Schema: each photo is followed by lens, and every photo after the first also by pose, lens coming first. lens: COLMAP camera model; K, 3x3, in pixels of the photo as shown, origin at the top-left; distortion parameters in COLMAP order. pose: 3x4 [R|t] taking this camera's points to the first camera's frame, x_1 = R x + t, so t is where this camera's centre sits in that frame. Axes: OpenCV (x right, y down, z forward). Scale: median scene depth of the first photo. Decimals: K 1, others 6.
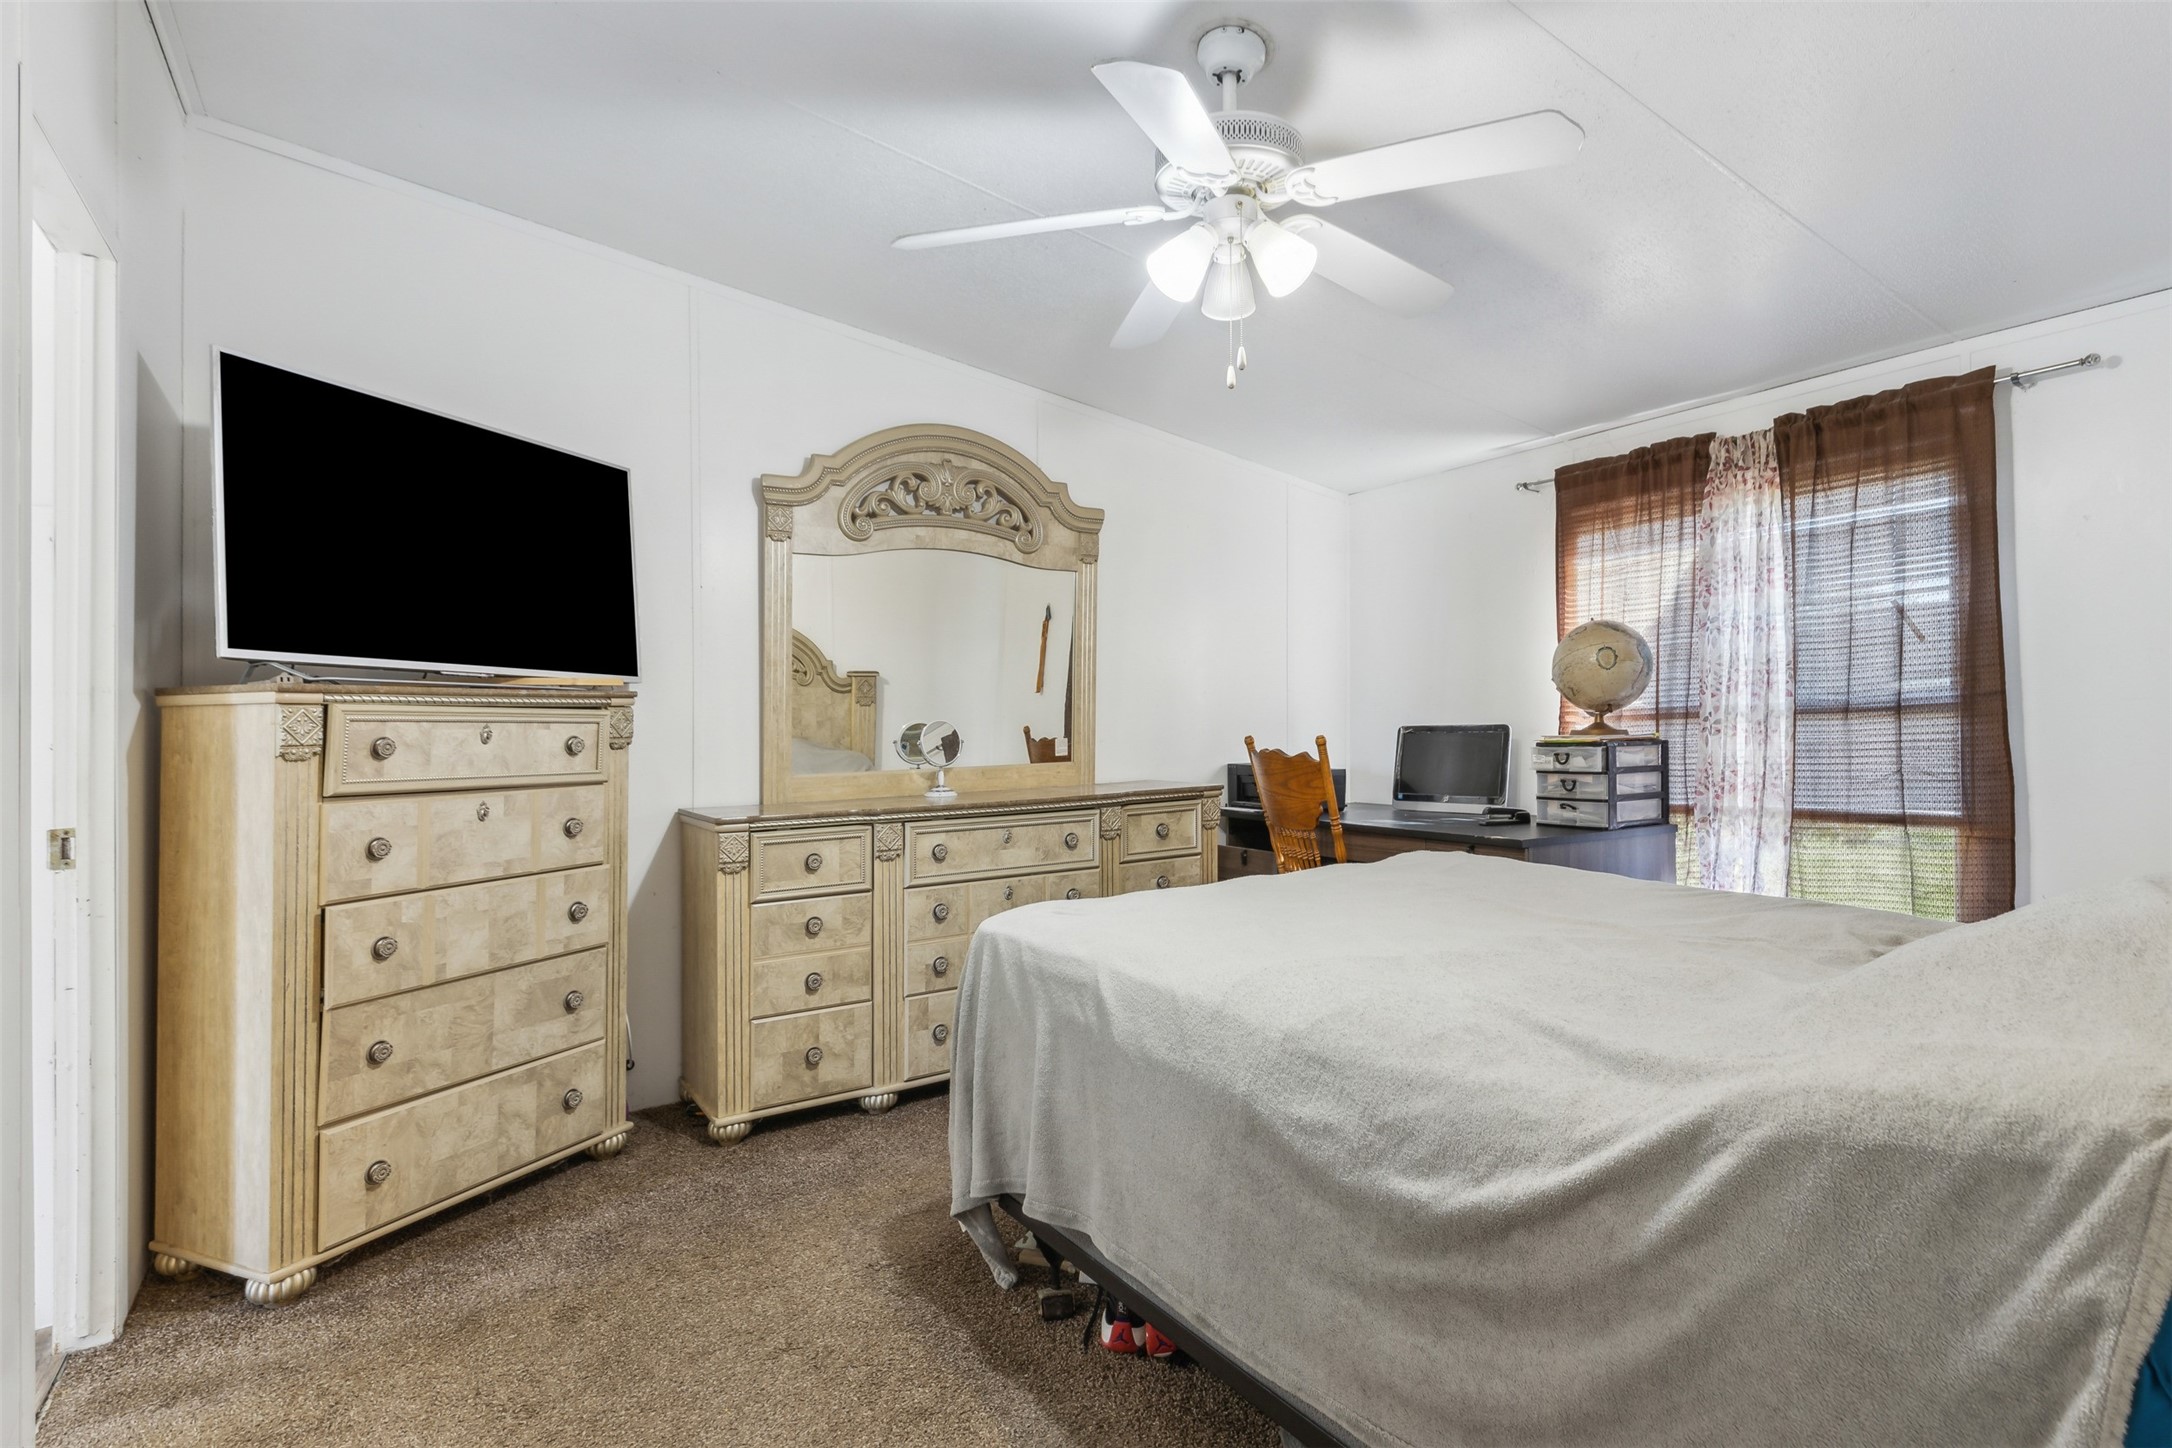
lens RADIAL K [[1055.6, 0, 1086.7], [0, 1055.6, 707.2], [0, 0, 1]] dist [0.004466, -0.000222]
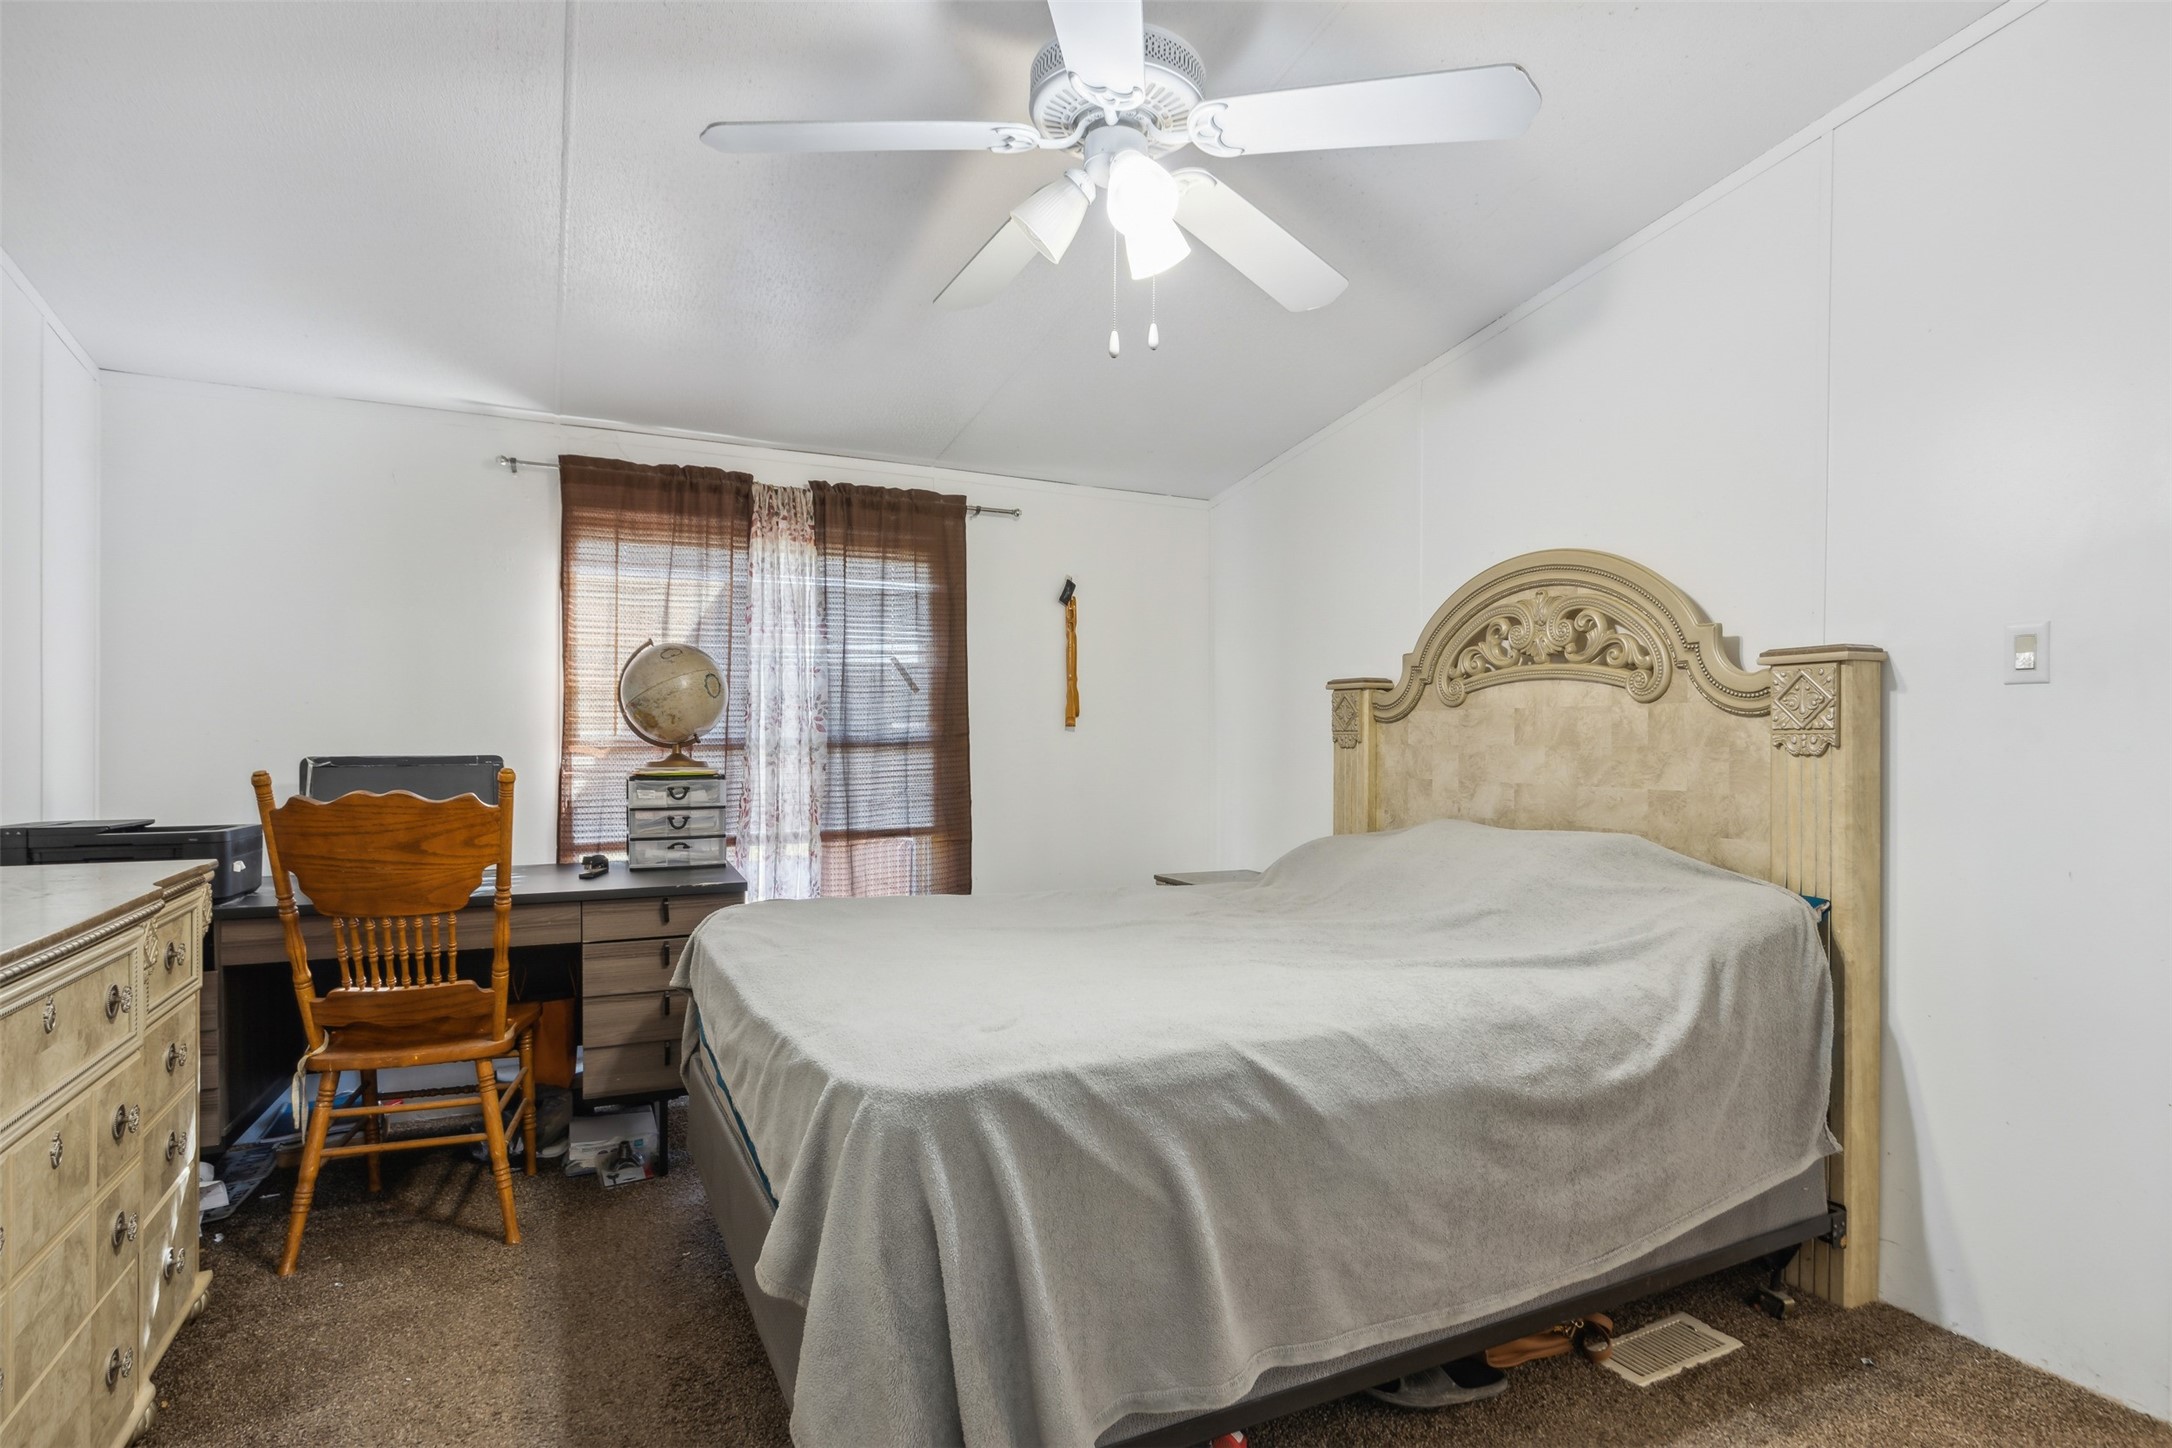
lens RADIAL K [[1114.8, 0, 1096.0], [0, 1114.8, 760.2], [0, 0, 1]] dist [0.015085, 0.000171]
pose [[0.131778, 0.001797, 0.991278, -0.489236], [-0.019483, 0.999810, 0.000778, 0.013666], [-0.991088, -0.019416, 0.131788, 0.564538]]
